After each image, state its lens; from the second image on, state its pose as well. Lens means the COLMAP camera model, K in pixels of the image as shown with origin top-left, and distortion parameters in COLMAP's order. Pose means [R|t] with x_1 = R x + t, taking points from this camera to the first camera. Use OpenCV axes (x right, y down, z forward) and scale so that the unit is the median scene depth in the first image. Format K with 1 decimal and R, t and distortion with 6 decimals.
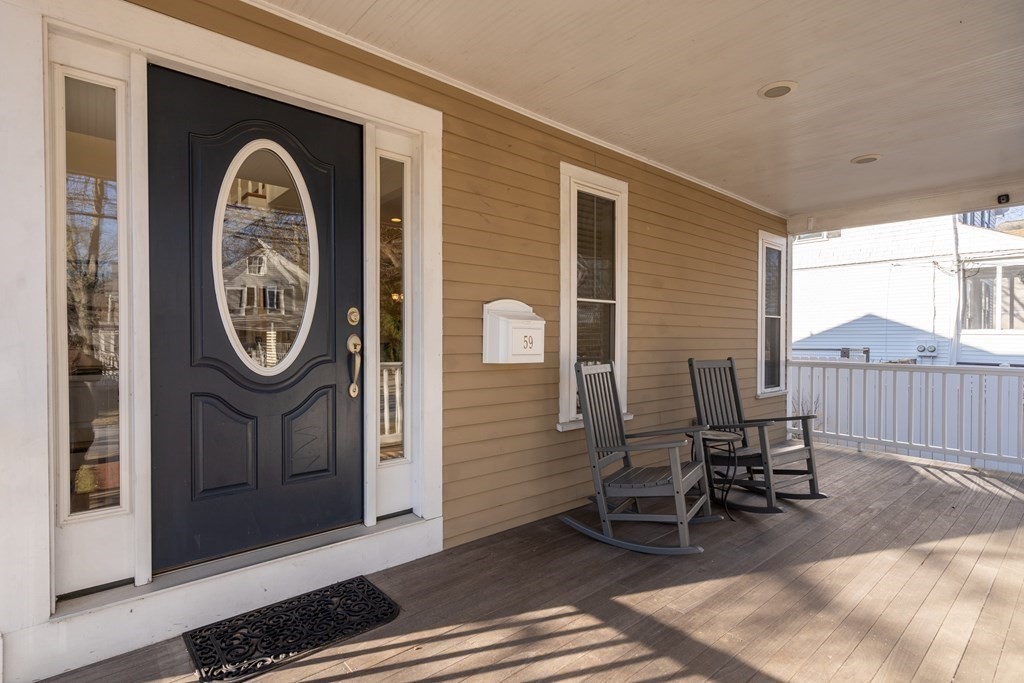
lens RADIAL K [[518.6, 0, 512.0], [0, 518.6, 341.5], [0, 0, 1]] dist [-0.001098, -0.000019]
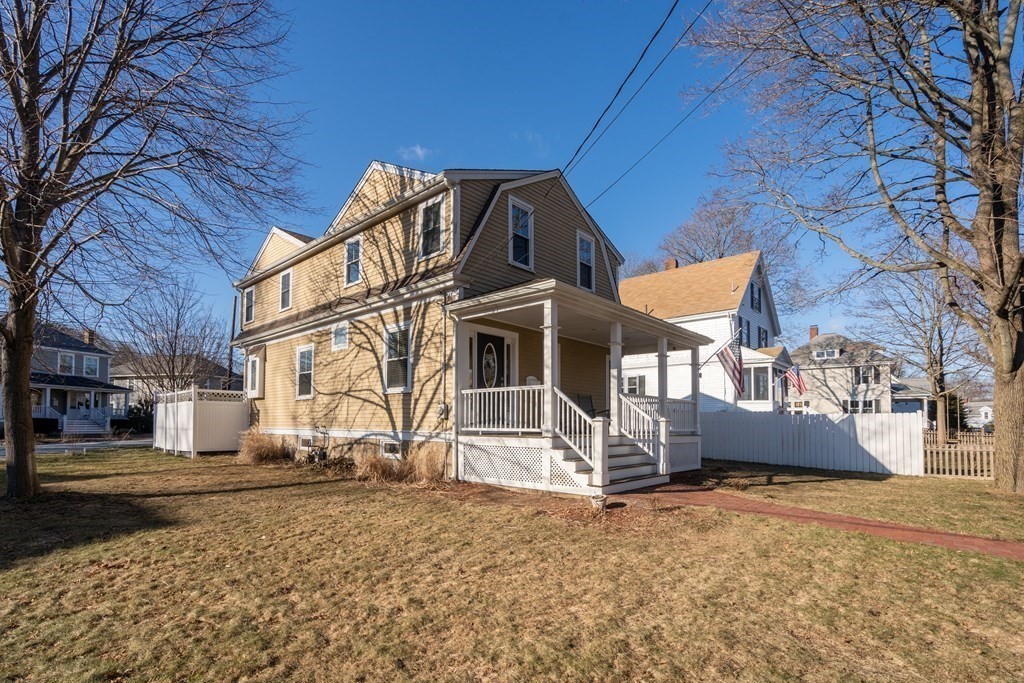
lens RADIAL K [[481.3, 0, 510.7], [0, 481.3, 392.8], [0, 0, 1]] dist [-0.006601, -0.000134]
pose [[0.993580, 0.015422, 0.112072, -0.516602], [-0.008159, 0.997853, -0.064982, 0.261102], [-0.112833, 0.063651, 0.991573, -2.377801]]
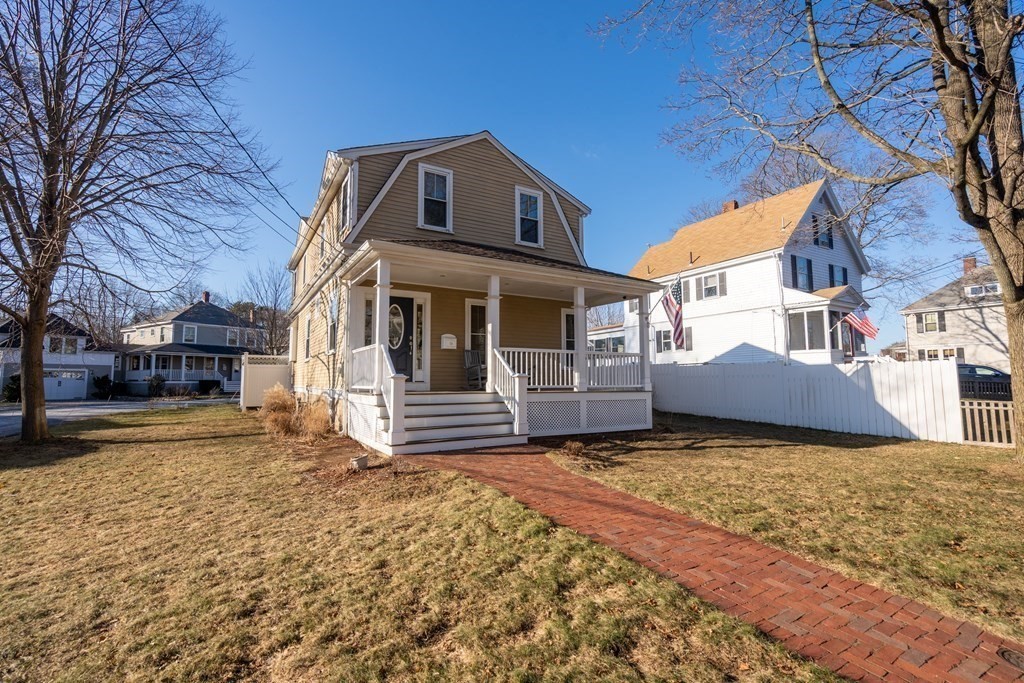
lens RADIAL K [[457.1, 0, 508.7], [0, 457.1, 330.3], [0, 0, 1]] dist [-0.008974, -0.000044]
pose [[0.983155, -0.024123, -0.181177, 0.990629], [0.004096, 0.993911, -0.110113, 0.258760], [0.182730, 0.107516, 0.977267, -2.177328]]
